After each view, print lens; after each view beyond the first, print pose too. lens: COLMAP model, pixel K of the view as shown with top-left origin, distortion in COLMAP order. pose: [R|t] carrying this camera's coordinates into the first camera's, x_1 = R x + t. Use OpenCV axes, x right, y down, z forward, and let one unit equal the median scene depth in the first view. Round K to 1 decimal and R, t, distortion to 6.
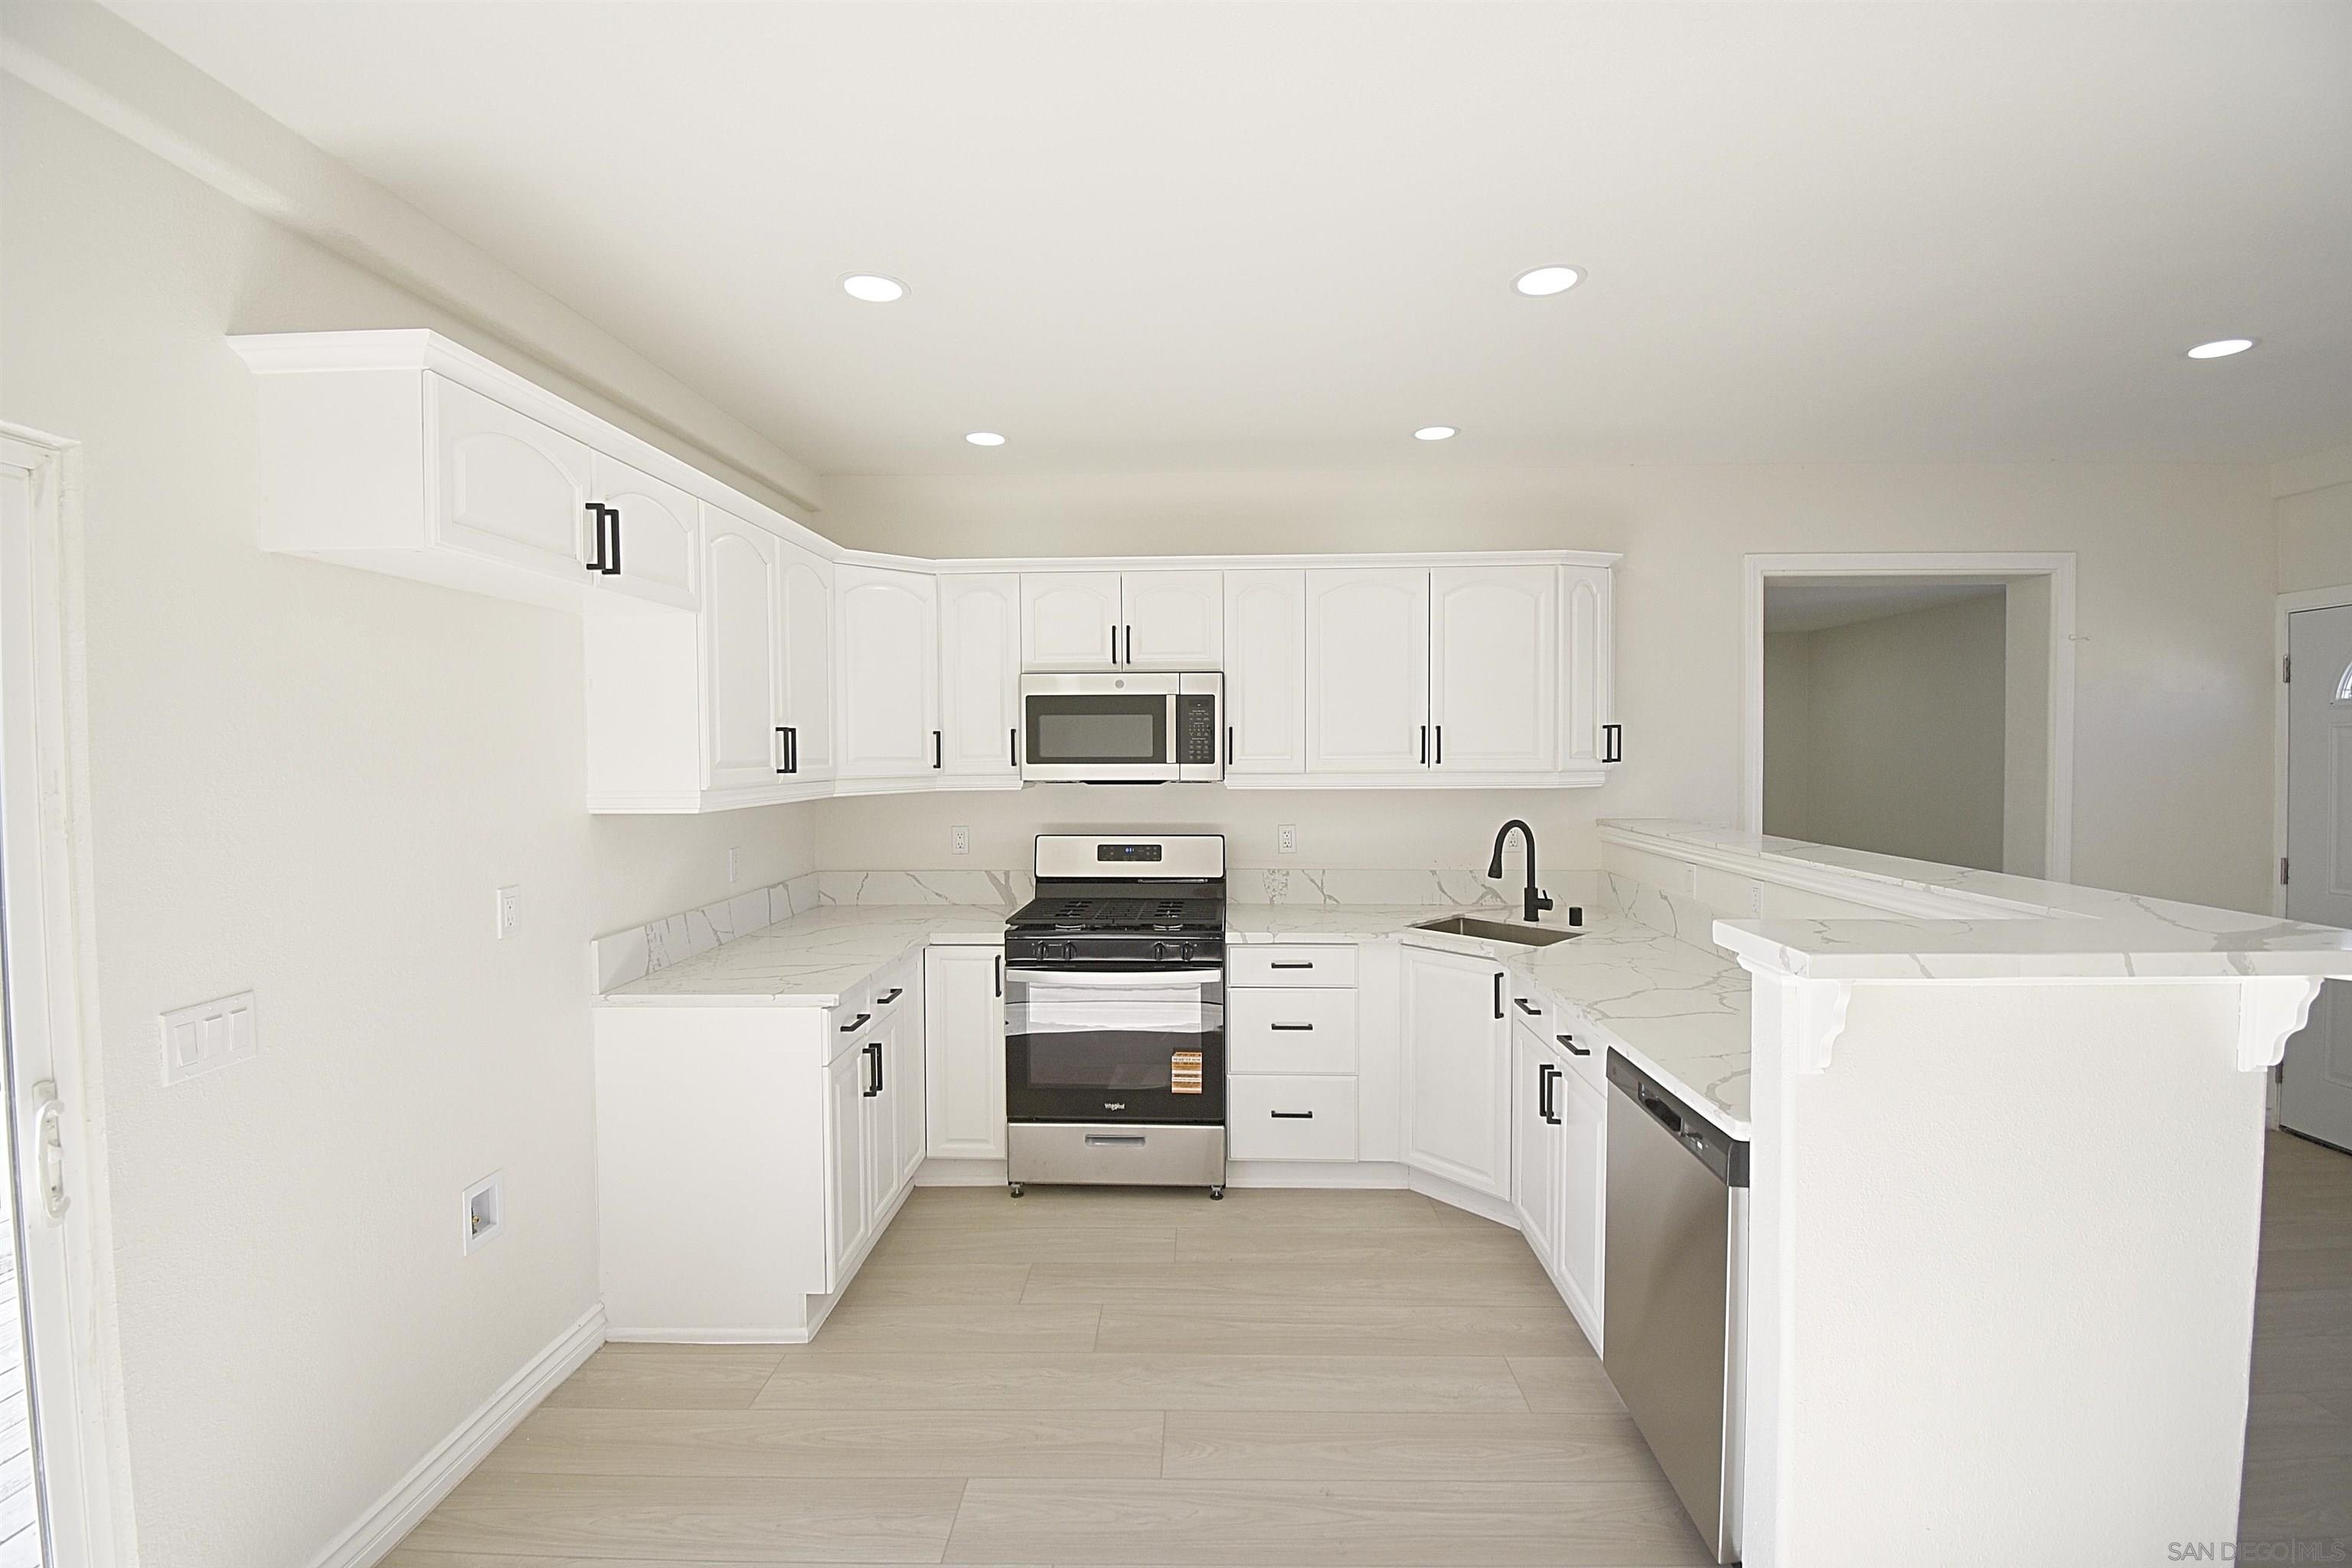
lens RADIAL K [[1026.0, 0, 1183.4], [0, 1026.0, 781.7], [0, 0, 1]] dist [0.015477, -0.021762]
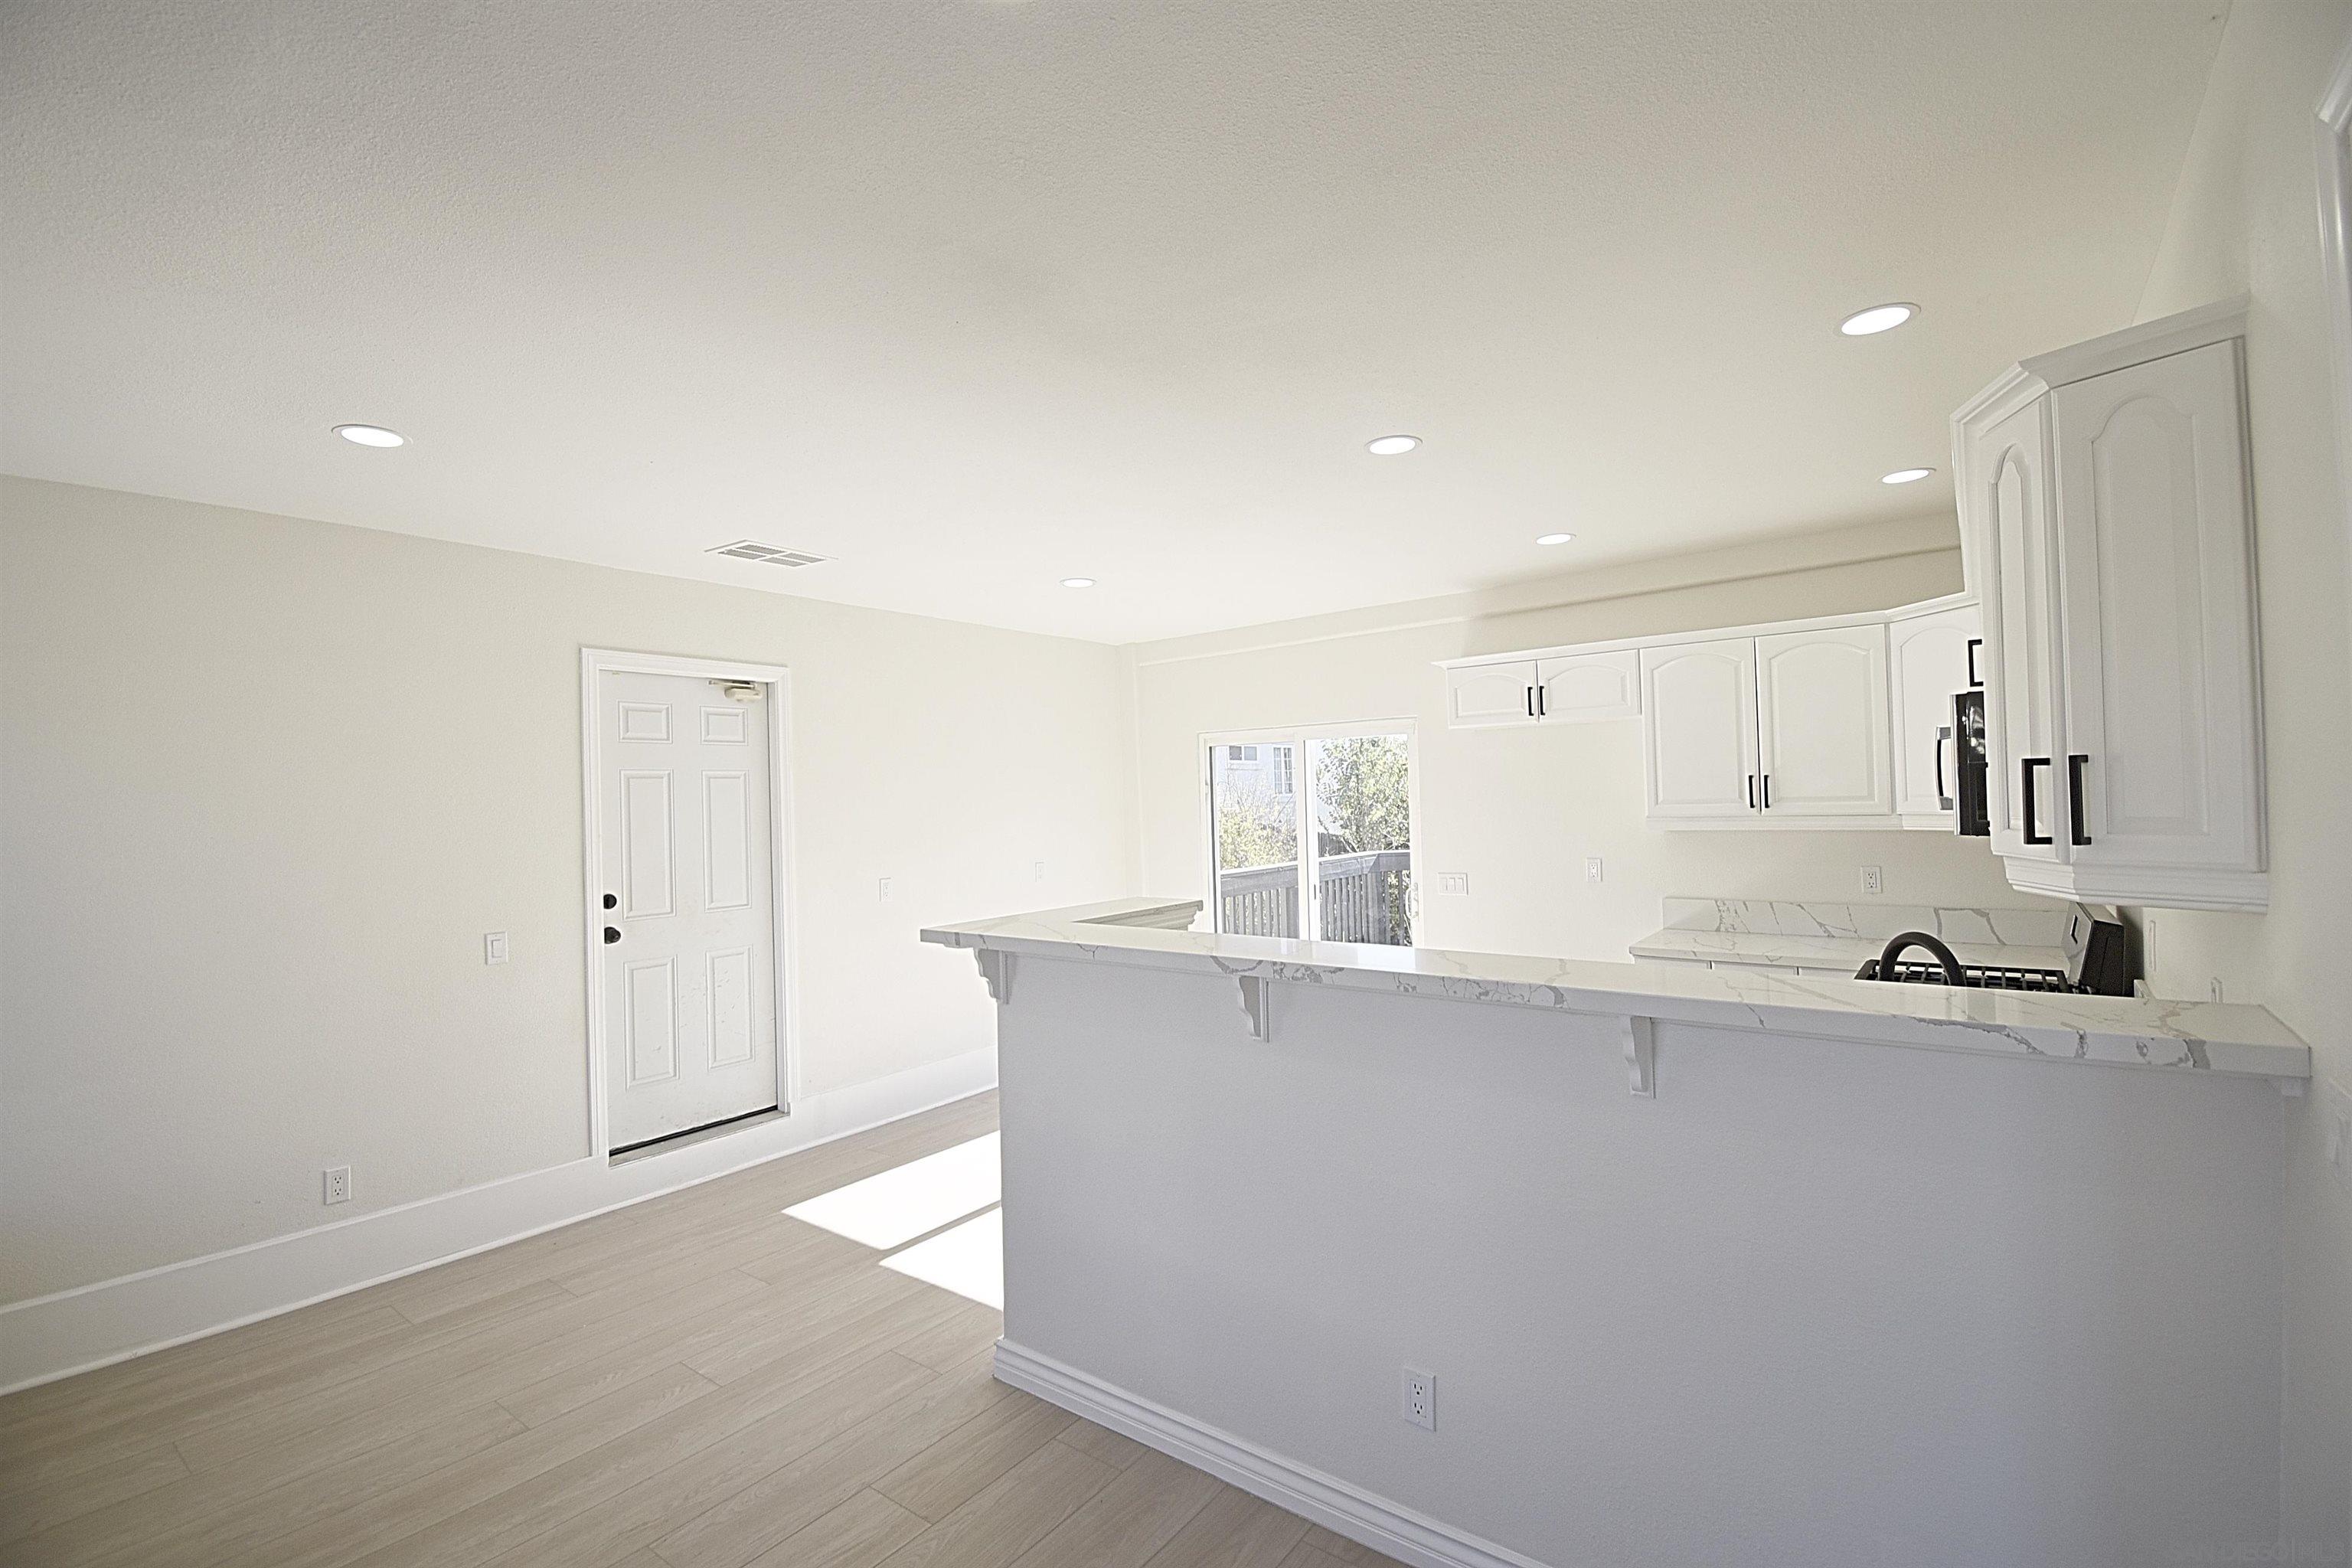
lens RADIAL K [[1026.0, 0, 1179.8], [0, 1026.0, 780.5], [0, 0, 1]] dist [0.015477, -0.021762]
pose [[-0.577328, 0.010357, -0.816447, 1.055850], [0.006391, 0.999946, 0.008165, -0.055587], [0.816487, -0.000504, -0.577363, 1.032013]]
